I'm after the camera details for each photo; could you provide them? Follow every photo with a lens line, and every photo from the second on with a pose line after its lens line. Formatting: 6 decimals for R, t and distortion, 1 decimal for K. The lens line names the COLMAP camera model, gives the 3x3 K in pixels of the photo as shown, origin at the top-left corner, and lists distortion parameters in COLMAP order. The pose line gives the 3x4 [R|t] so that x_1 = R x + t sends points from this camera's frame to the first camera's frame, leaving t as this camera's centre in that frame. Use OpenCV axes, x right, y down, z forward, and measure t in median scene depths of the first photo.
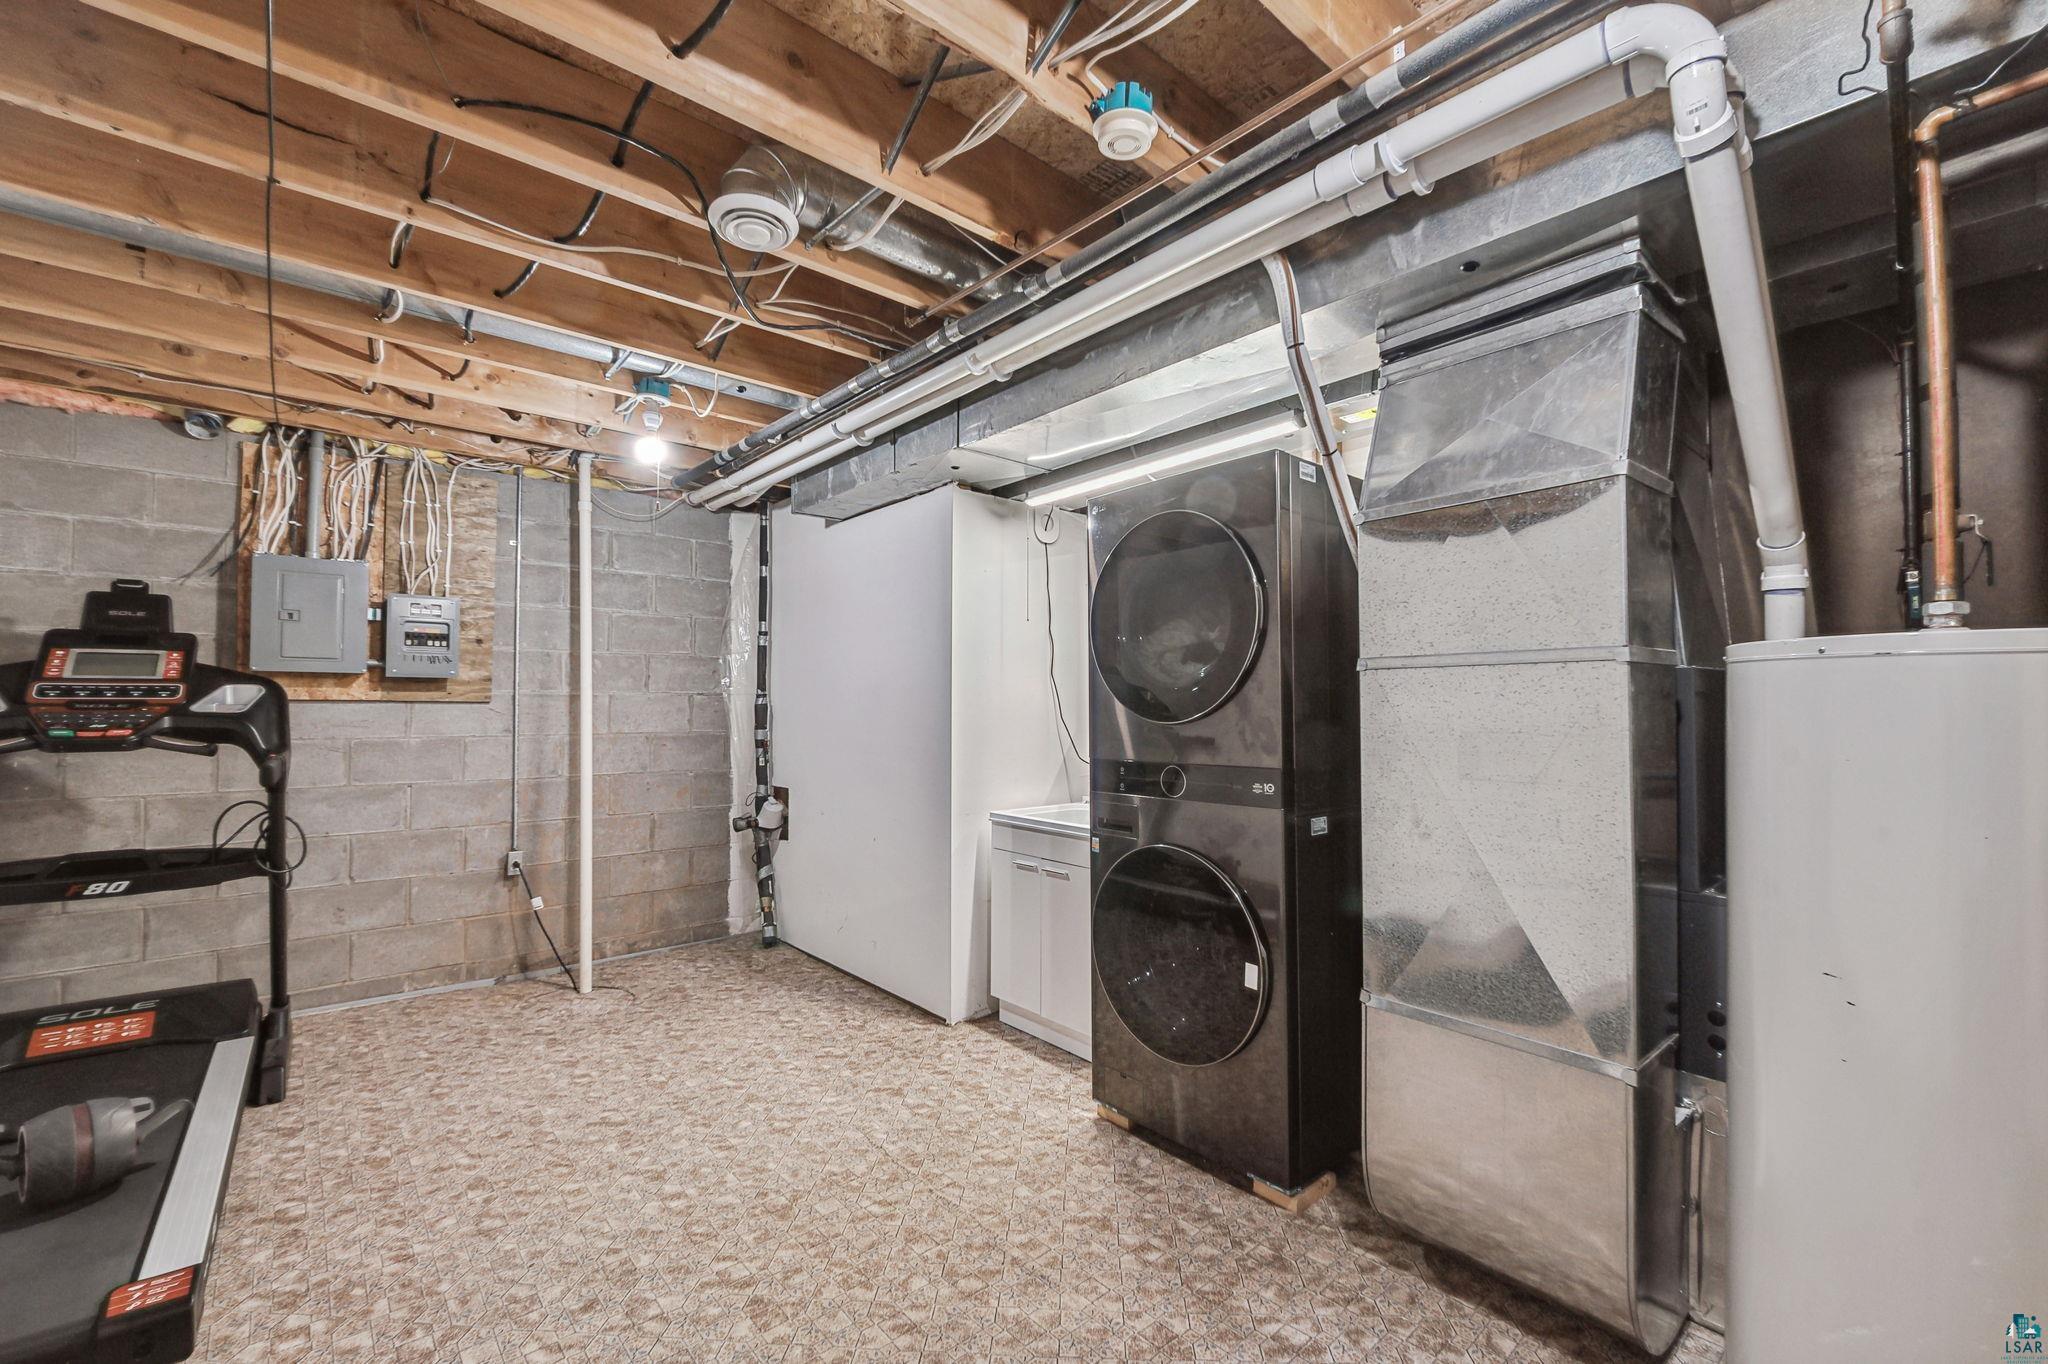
lens RADIAL K [[846.7, 0, 1024.0], [0, 846.7, 682.0], [0, 0, 1]] dist [-0.001909, -0.000301]
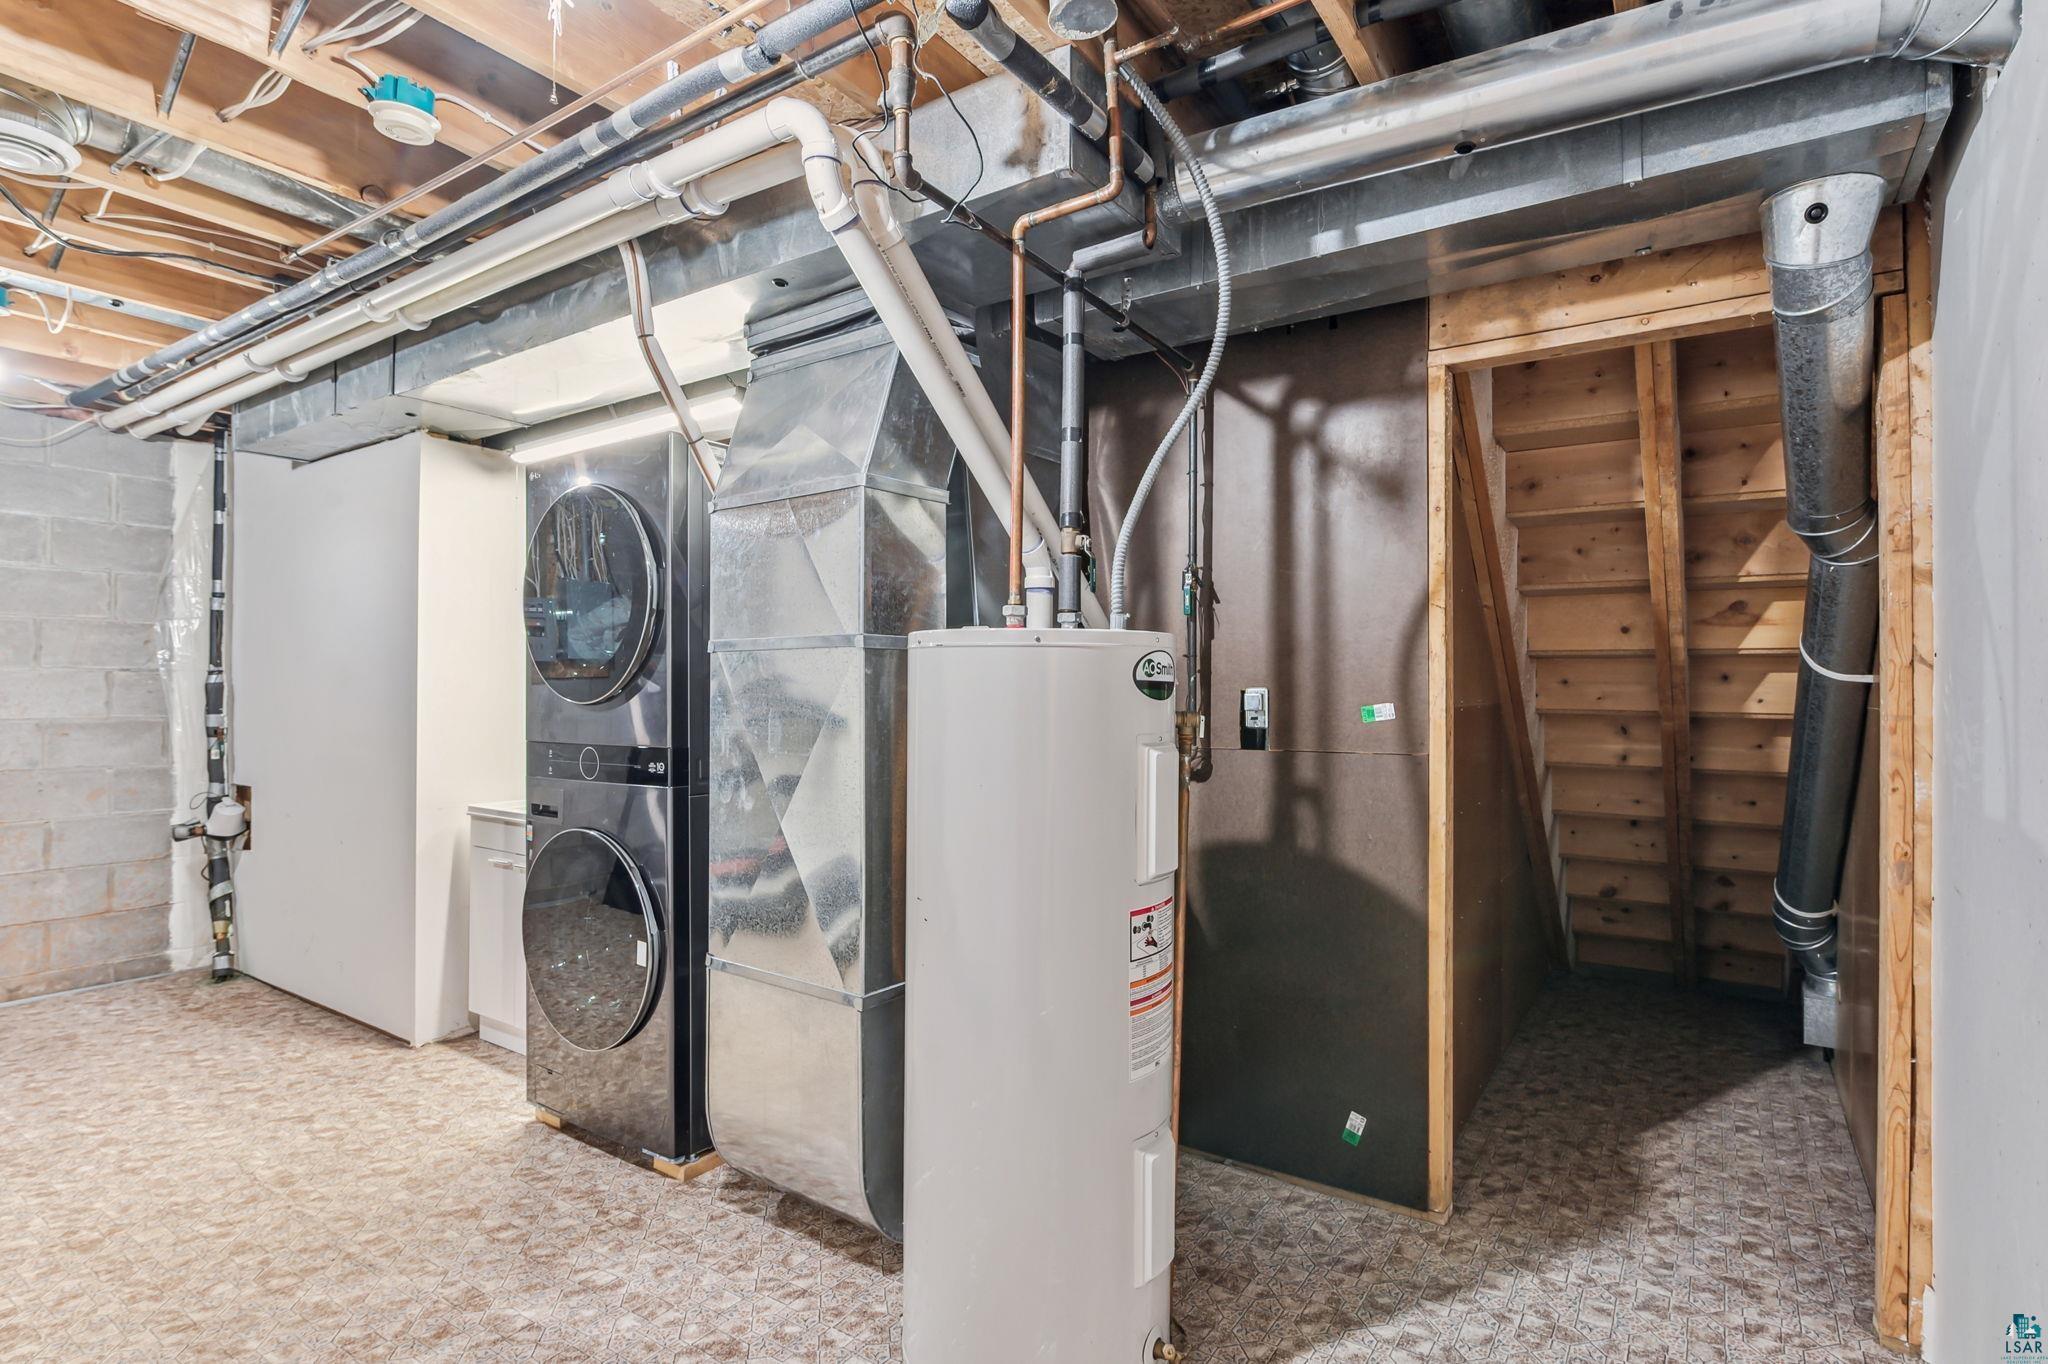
lens RADIAL K [[1035.4, 0, 1020.1], [0, 1035.4, 676.3], [0, 0, 1]] dist [0.002155, -0.000528]
pose [[0.969779, 0.005207, 0.243930, 0.261534], [-0.009409, 0.999827, 0.016064, -0.004392], [-0.243804, -0.017874, 0.969660, -0.194734]]
